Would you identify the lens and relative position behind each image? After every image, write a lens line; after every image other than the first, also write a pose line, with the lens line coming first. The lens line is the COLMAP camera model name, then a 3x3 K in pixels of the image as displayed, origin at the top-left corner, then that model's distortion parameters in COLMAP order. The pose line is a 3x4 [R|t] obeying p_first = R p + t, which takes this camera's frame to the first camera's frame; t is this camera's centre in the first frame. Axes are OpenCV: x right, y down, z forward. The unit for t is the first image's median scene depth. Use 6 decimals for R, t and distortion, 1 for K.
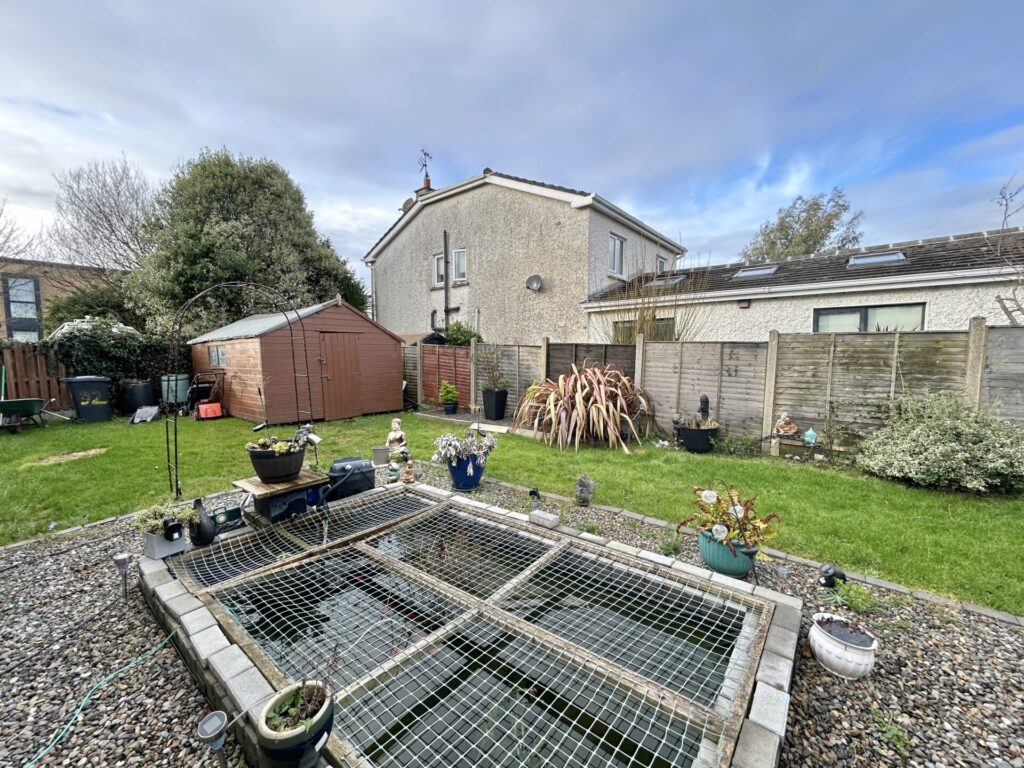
lens RADIAL K [[413.8, 0, 511.3], [0, 413.8, 384.8], [0, 0, 1]] dist [-0.001925, 0.000501]
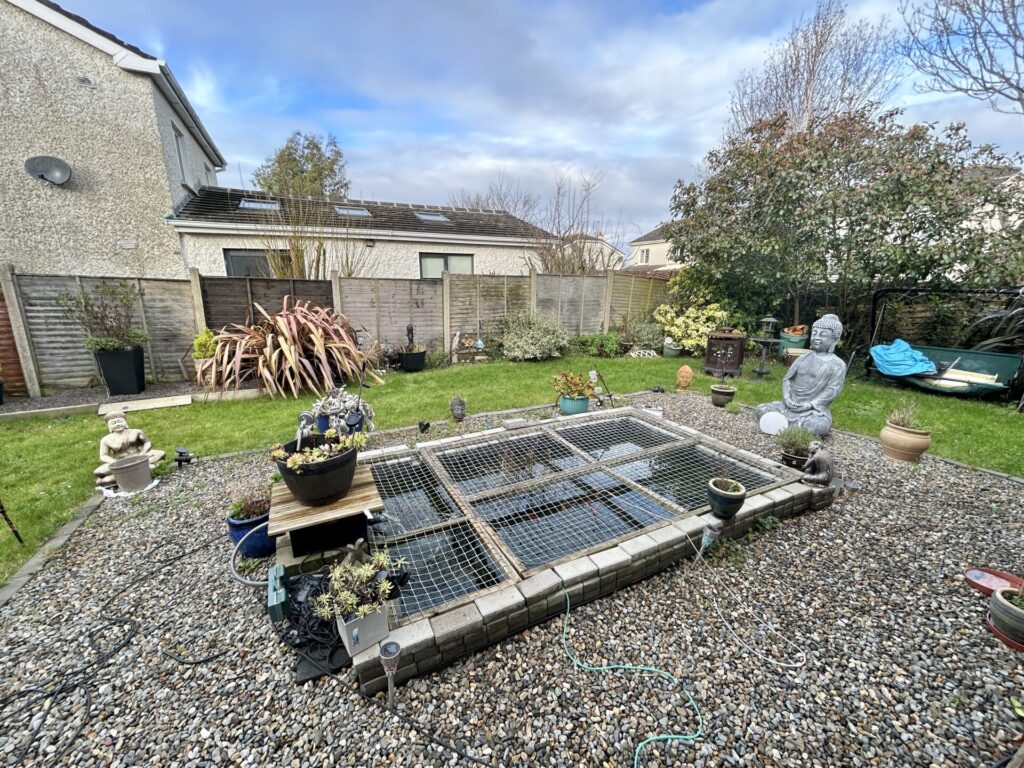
lens RADIAL K [[413.8, 0, 509.3], [0, 413.8, 384.0], [0, 0, 1]] dist [-0.001925, 0.000501]
pose [[0.403532, -0.217553, 0.888725, -0.422933], [0.067024, 0.975740, 0.208421, -0.030338], [-0.912507, -0.024539, 0.408324, 0.187185]]
